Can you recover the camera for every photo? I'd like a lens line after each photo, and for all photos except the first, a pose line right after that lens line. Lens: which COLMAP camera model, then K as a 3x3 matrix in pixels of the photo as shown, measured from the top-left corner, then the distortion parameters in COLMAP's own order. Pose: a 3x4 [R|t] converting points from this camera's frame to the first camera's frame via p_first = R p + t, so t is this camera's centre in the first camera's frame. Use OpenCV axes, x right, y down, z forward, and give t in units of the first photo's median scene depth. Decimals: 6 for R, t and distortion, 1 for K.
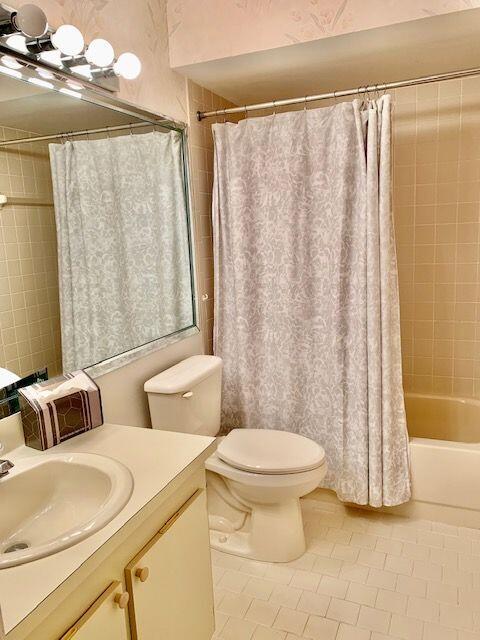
lens RADIAL K [[491.4, 0, 240.0], [0, 491.4, 320.0], [0, 0, 1]] dist [0.010639, -0.006005]
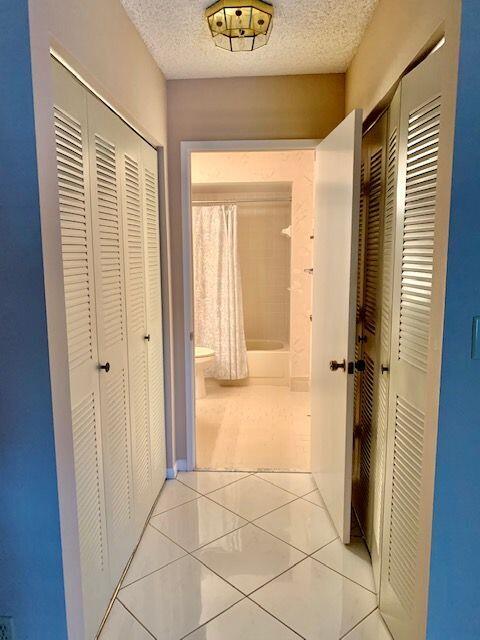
lens RADIAL K [[491.4, 0, 240.0], [0, 491.4, 320.0], [0, 0, 1]] dist [0.010639, -0.006005]
pose [[0.953929, -0.003224, 0.300015, -0.389048], [0.015510, 0.999135, -0.038578, 0.192443], [-0.299631, 0.041453, 0.953154, -1.225112]]
